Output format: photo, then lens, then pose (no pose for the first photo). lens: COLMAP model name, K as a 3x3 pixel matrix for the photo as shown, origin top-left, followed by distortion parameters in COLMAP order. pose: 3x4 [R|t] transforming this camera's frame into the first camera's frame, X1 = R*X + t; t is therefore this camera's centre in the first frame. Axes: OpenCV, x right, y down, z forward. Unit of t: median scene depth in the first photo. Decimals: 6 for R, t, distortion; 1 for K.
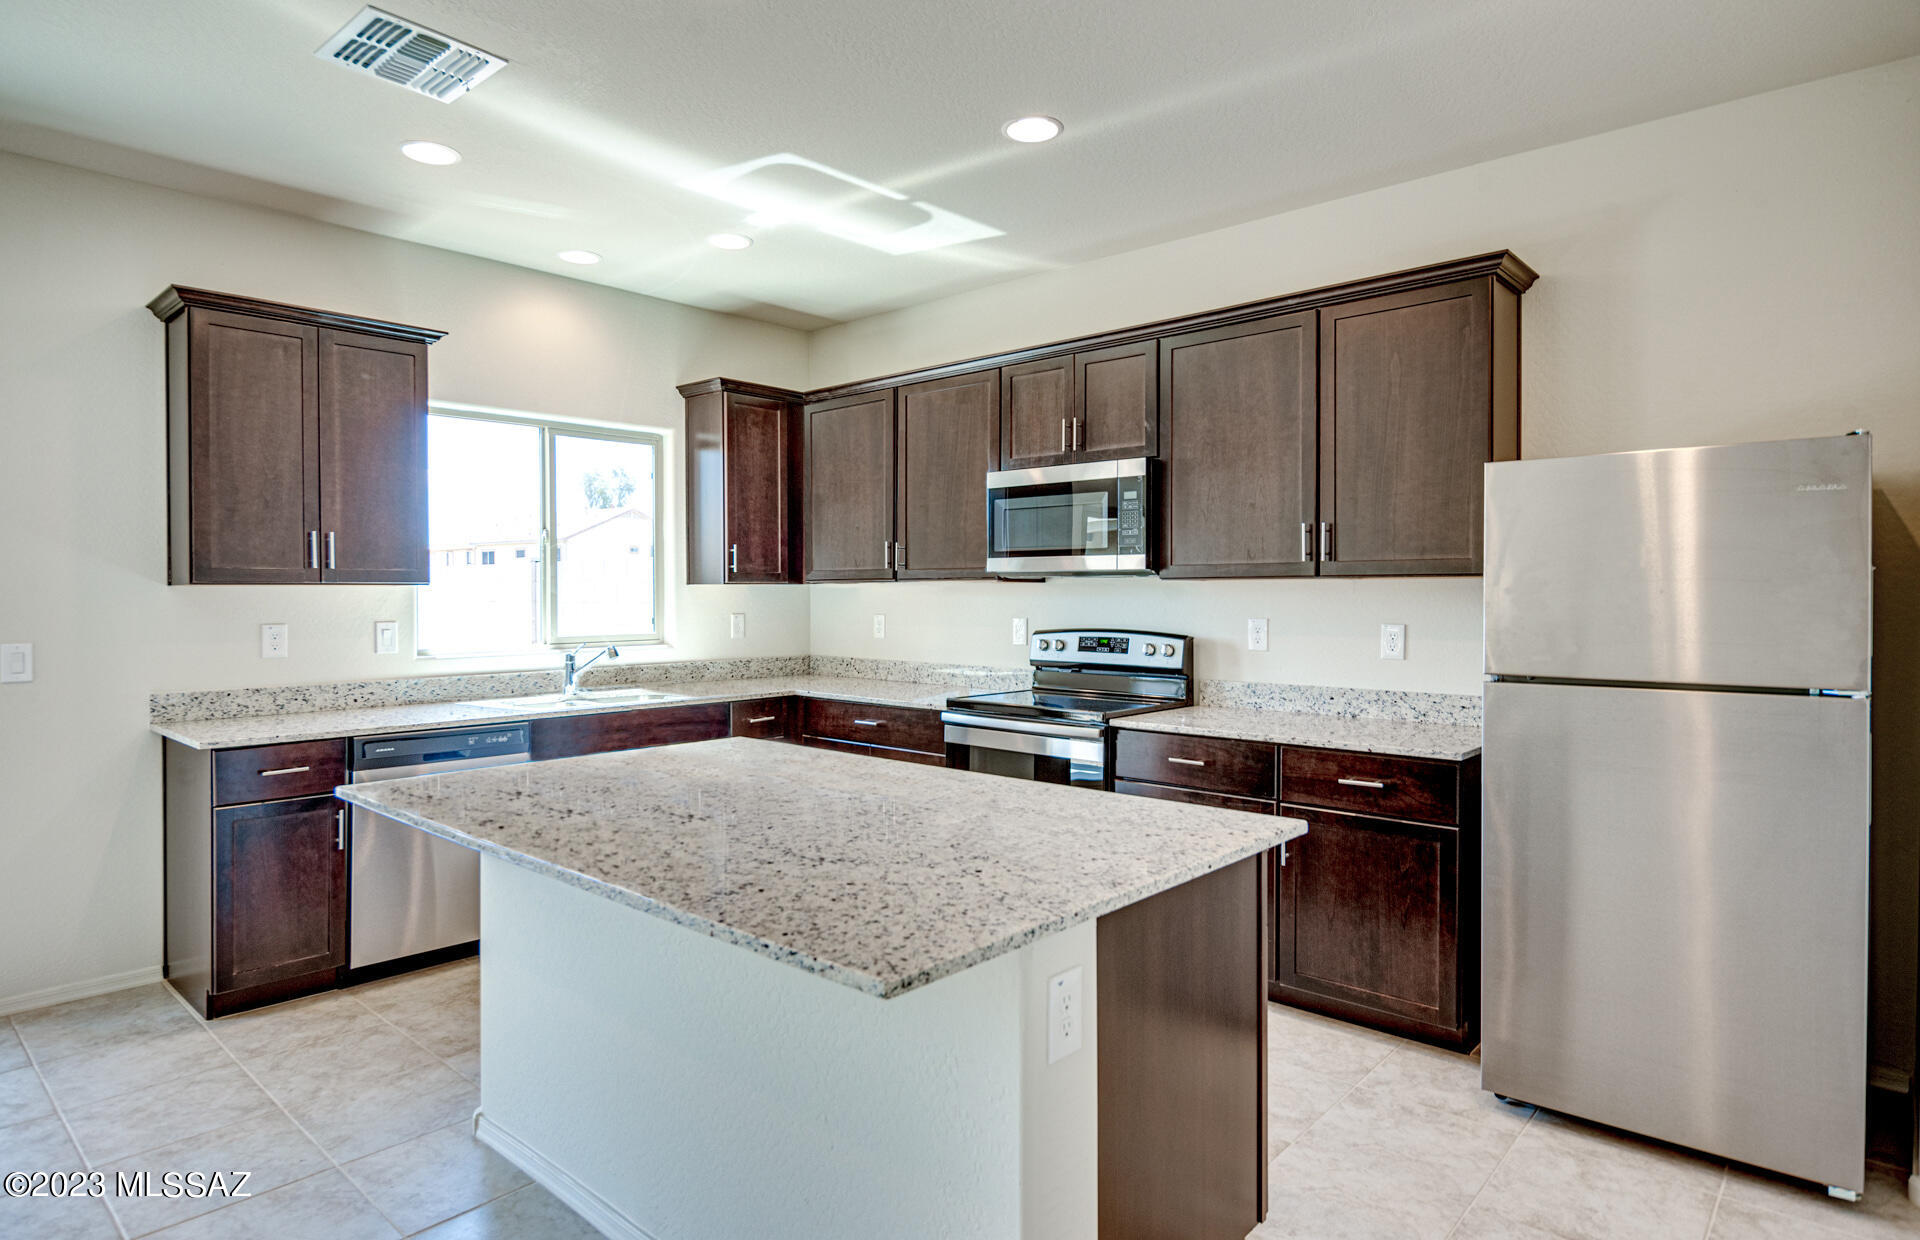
lens RADIAL K [[1078.4, 0, 966.2], [0, 1078.4, 600.8], [0, 0, 1]] dist [0.000208, -0.001618]
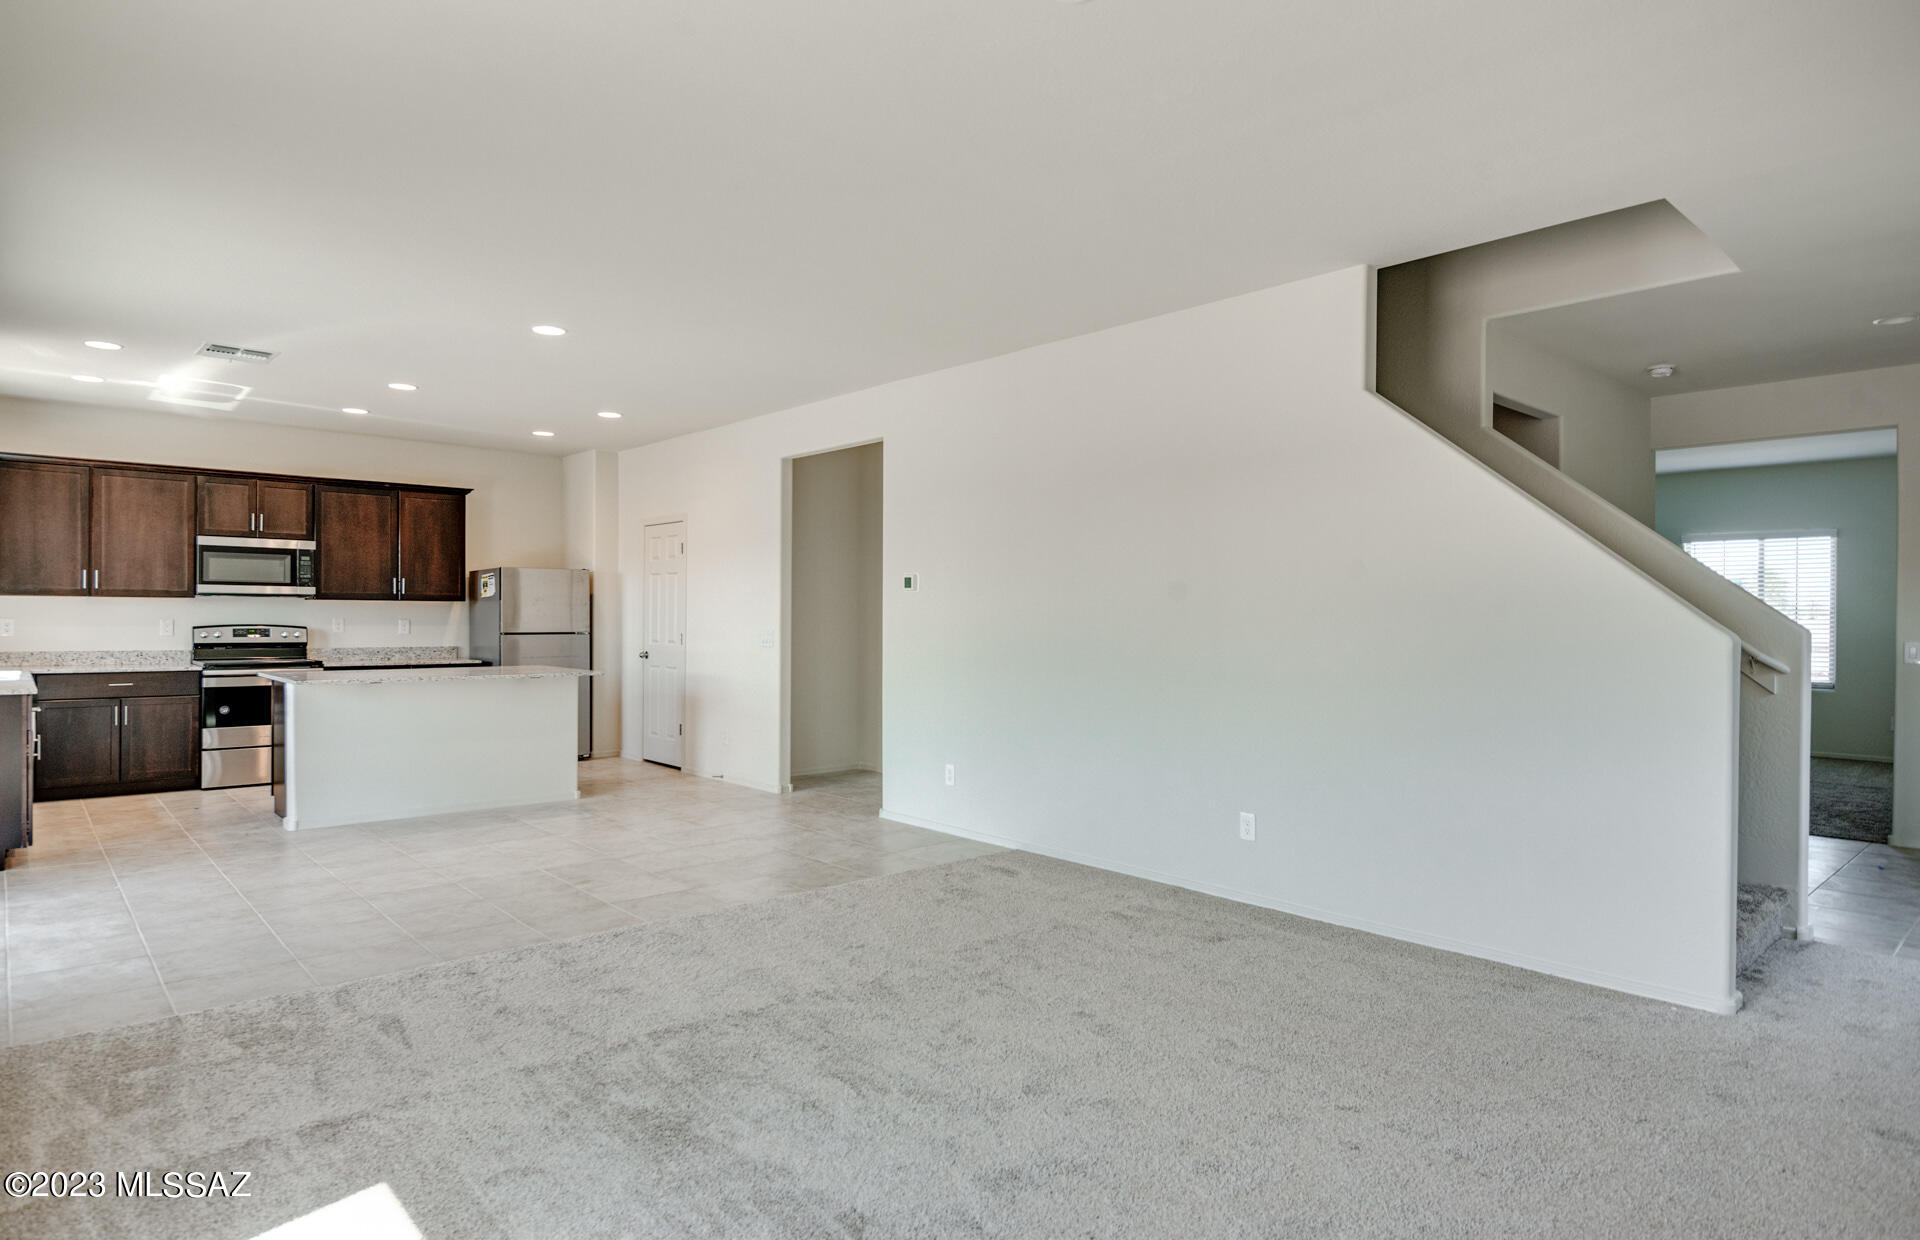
lens RADIAL K [[1019.9, 0, 905.9], [0, 1019.9, 618.5], [0, 0, 1]] dist [0.020158, -0.004022]
pose [[0.139058, 0.000758, 0.990284, -1.577712], [0.002239, 0.999997, -0.001080, 0.021695], [-0.990282, 0.002368, 0.139056, -0.403327]]
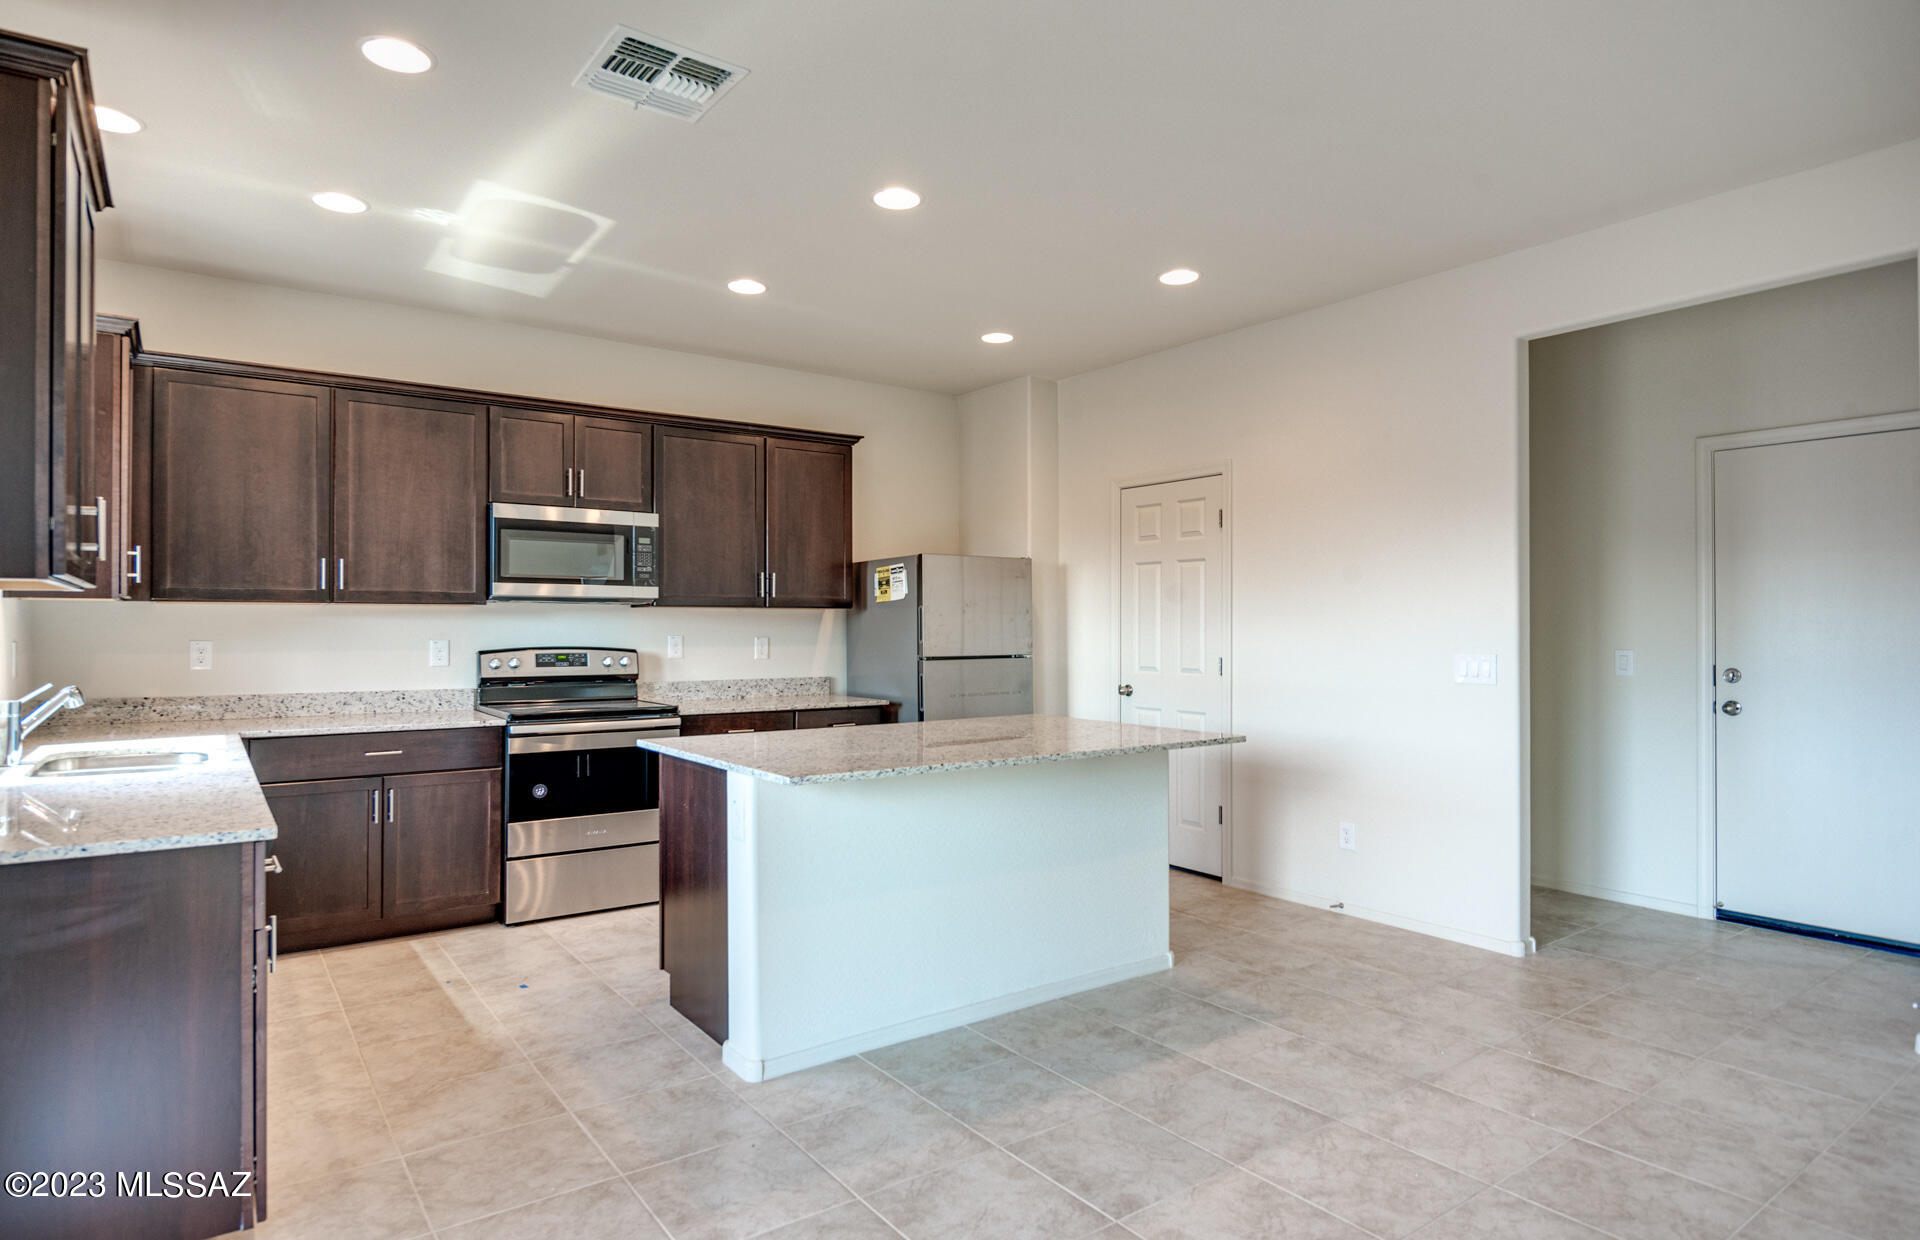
lens RADIAL K [[1019.9, 0, 952.3], [0, 1019.9, 618.8], [0, 0, 1]] dist [0.020158, -0.004022]
pose [[0.220537, 0.008399, 0.975343, -0.927959], [0.008653, 0.999907, -0.010567, 0.011506], [-0.975340, 0.010770, 0.220443, 0.351051]]
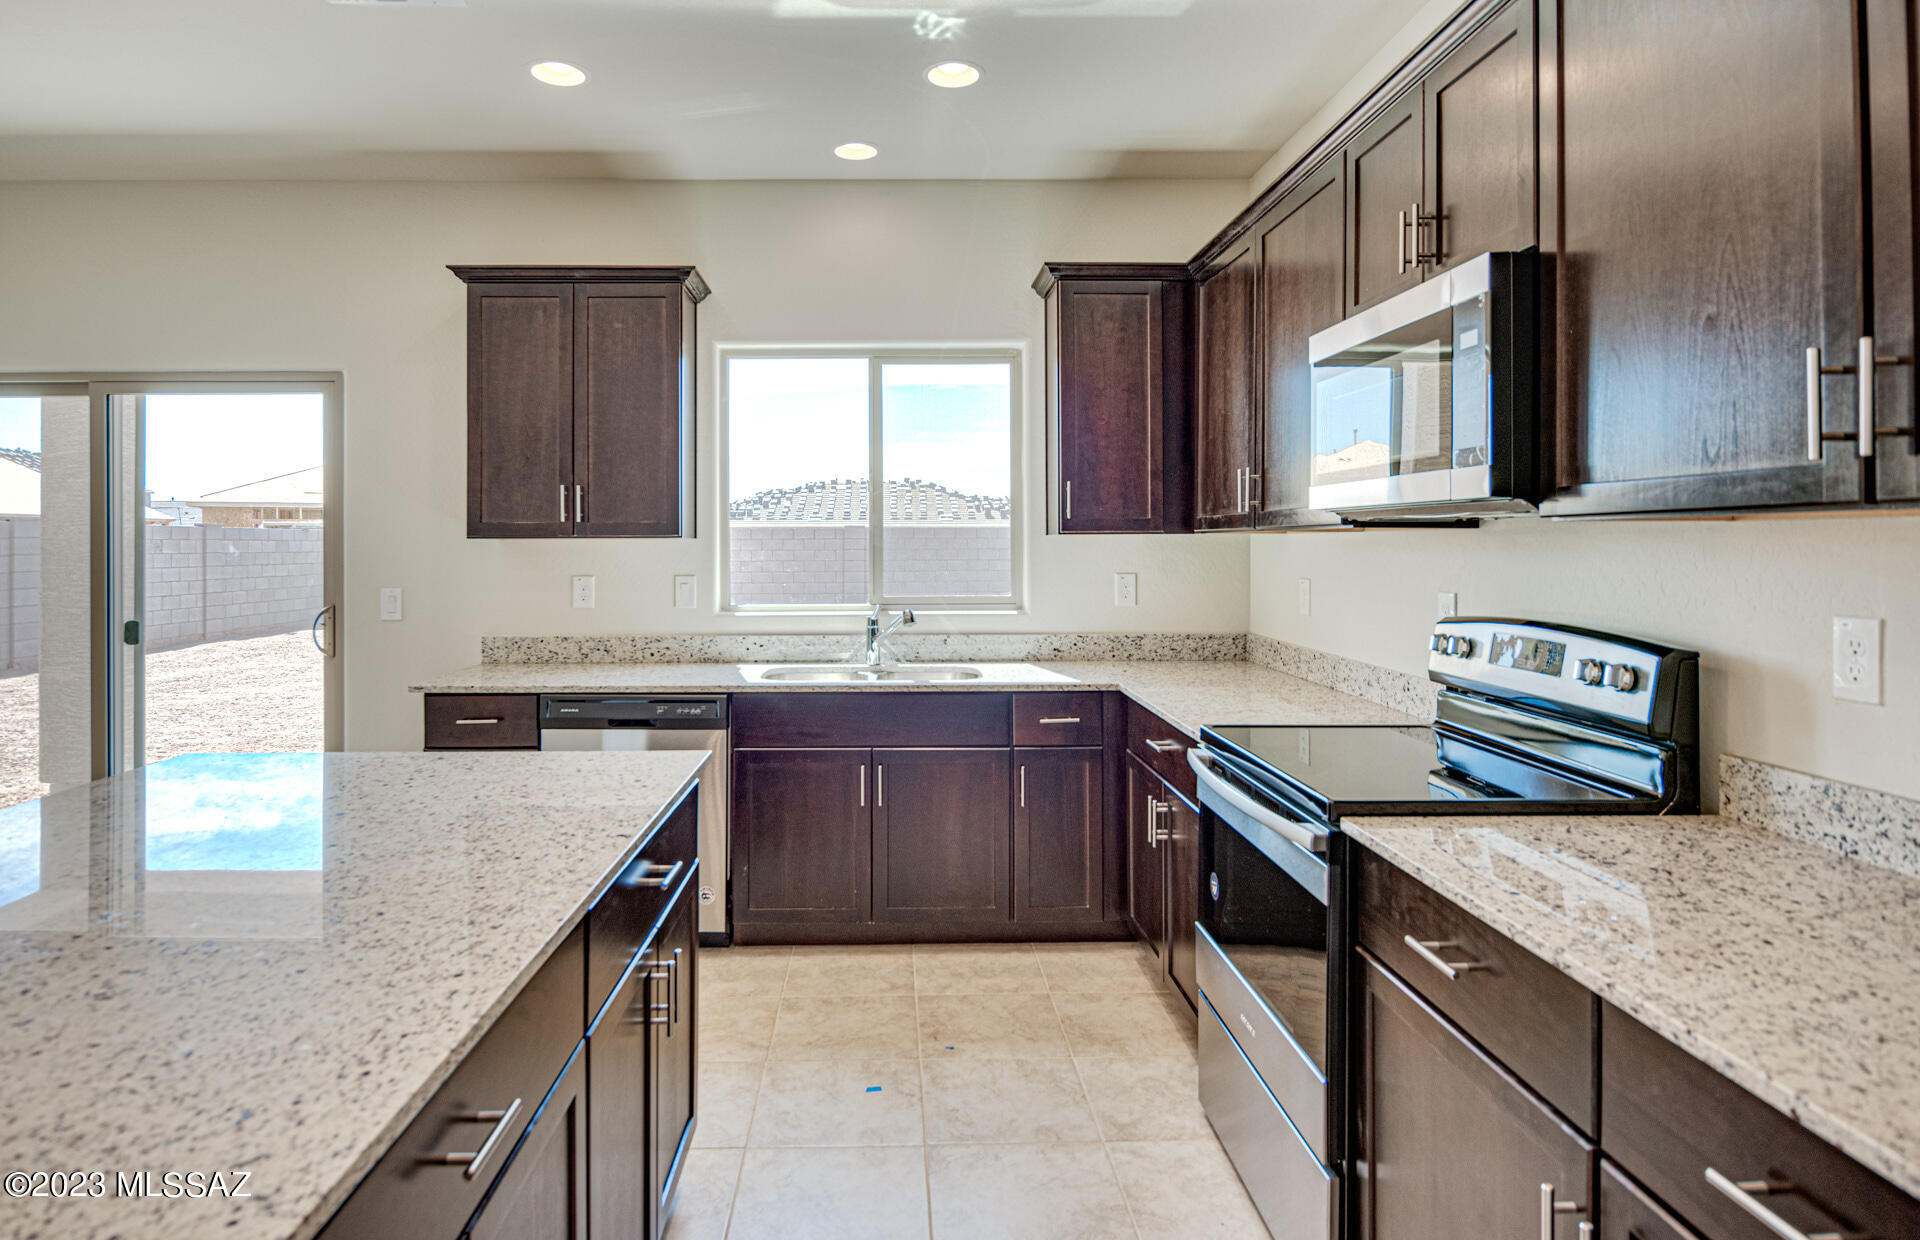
lens RADIAL K [[1078.4, 0, 1046.2], [0, 1078.4, 533.3], [0, 0, 1]] dist [0.000208, -0.001618]
pose [[0.670275, -0.006109, -0.742088, 0.358652], [-0.005582, 0.999896, -0.013273, -0.006593], [0.742092, 0.013039, 0.670171, 0.525827]]
